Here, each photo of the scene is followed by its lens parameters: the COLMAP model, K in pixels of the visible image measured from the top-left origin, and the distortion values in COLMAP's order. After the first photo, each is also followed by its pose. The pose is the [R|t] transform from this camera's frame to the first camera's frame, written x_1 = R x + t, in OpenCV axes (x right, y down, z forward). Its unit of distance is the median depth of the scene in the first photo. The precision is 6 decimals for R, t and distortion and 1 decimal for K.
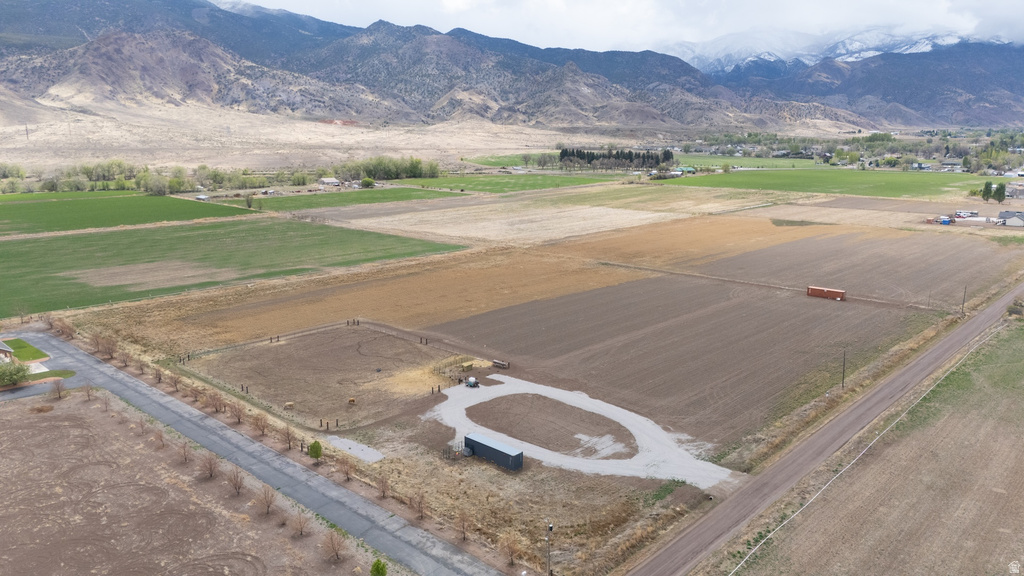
lens RADIAL K [[745.4, 0, 512.0], [0, 745.4, 288.0], [0, 0, 1]] dist [0.082709, -0.078045]
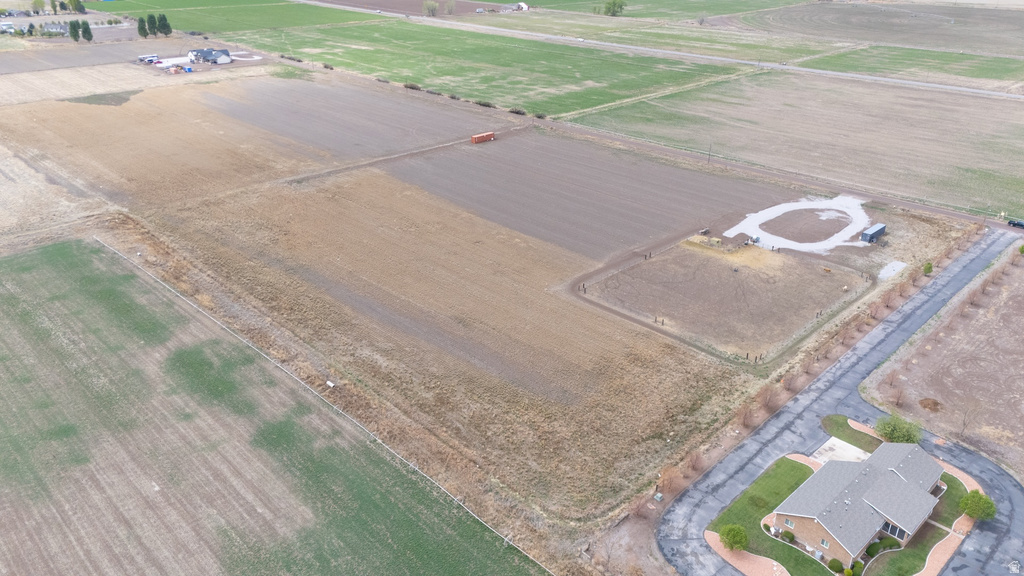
lens RADIAL K [[747.1, 0, 512.0], [0, 747.1, 288.0], [0, 0, 1]] dist [0.079459, -0.073858]
pose [[0.031178, -0.431374, 0.901634, -1.161271], [0.194084, 0.887516, 0.417908, -0.392617], [-0.980489, 0.161963, 0.111394, 1.112865]]
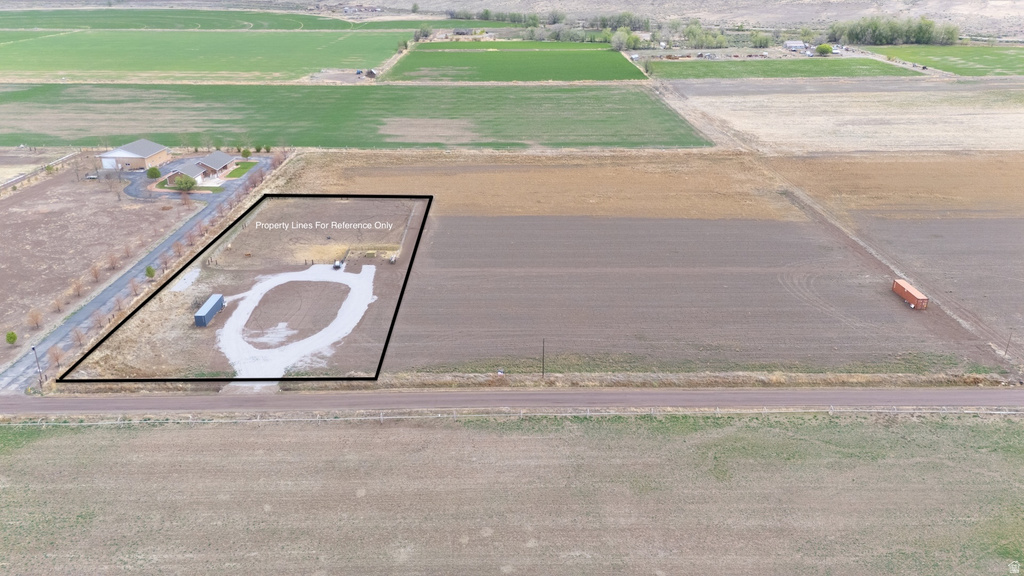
lens RADIAL K [[747.1, 0, 512.0], [0, 747.1, 288.0], [0, 0, 1]] dist [0.079459, -0.073858]
pose [[0.690759, 0.288207, -0.663165, 0.834948], [-0.150251, 0.954325, 0.258239, -0.170784], [0.707302, -0.078740, 0.702513, 0.286137]]
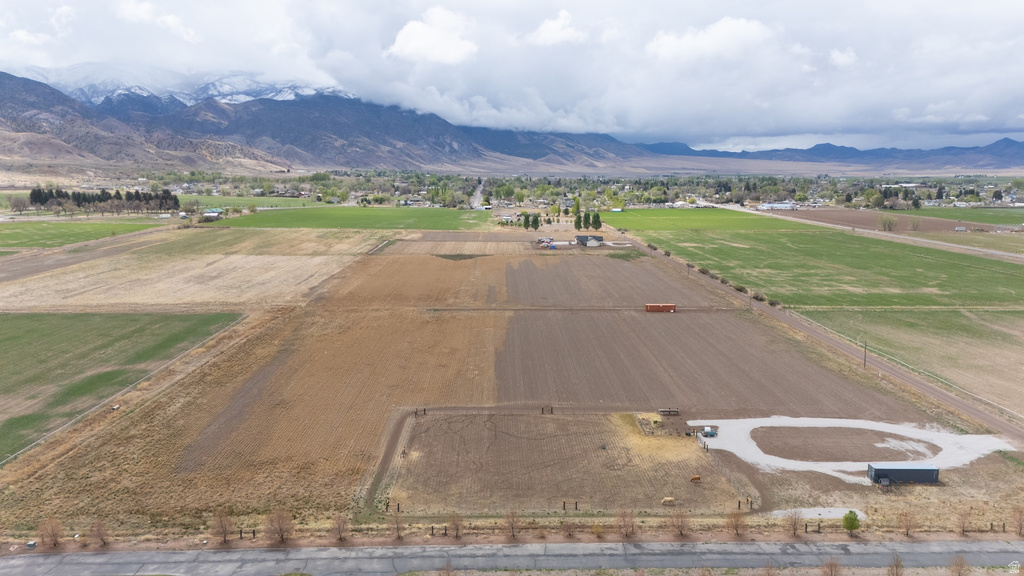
lens RADIAL K [[745.4, 0, 512.0], [0, 745.4, 288.0], [0, 0, 1]] dist [0.082709, -0.078045]
pose [[0.712701, -0.106150, 0.693390, -0.774879], [0.139492, 0.990189, 0.008209, -0.090025], [-0.687459, 0.090872, 0.720515, 0.383163]]
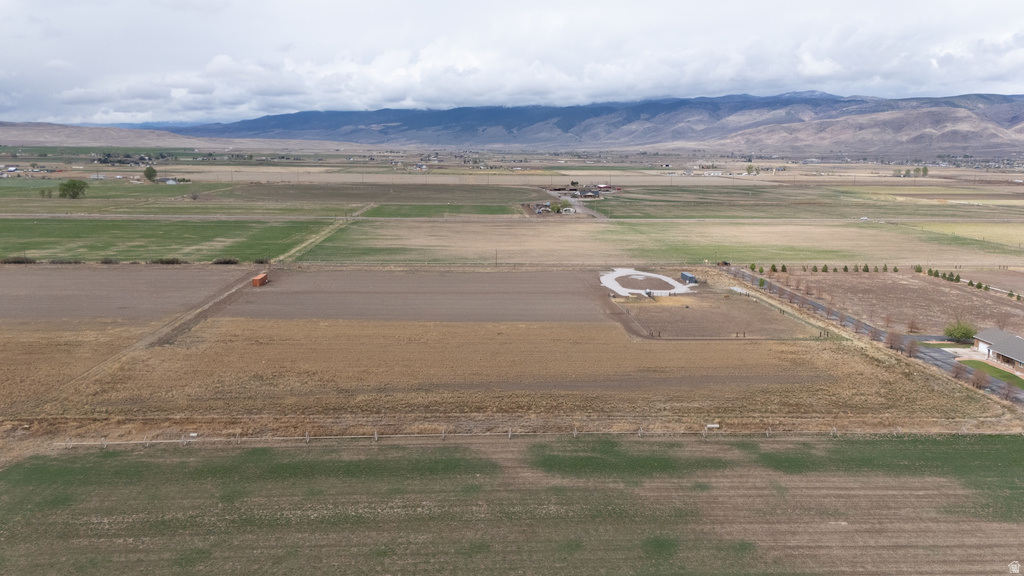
lens RADIAL K [[768.2, 0, 512.0], [0, 768.2, 288.0], [0, 0, 1]] dist [0.084813, -0.083181]
pose [[-0.729471, -0.128762, 0.671783, -0.838557], [0.128621, 0.938781, 0.319604, -0.399100], [-0.671810, 0.319547, -0.668252, 2.003151]]
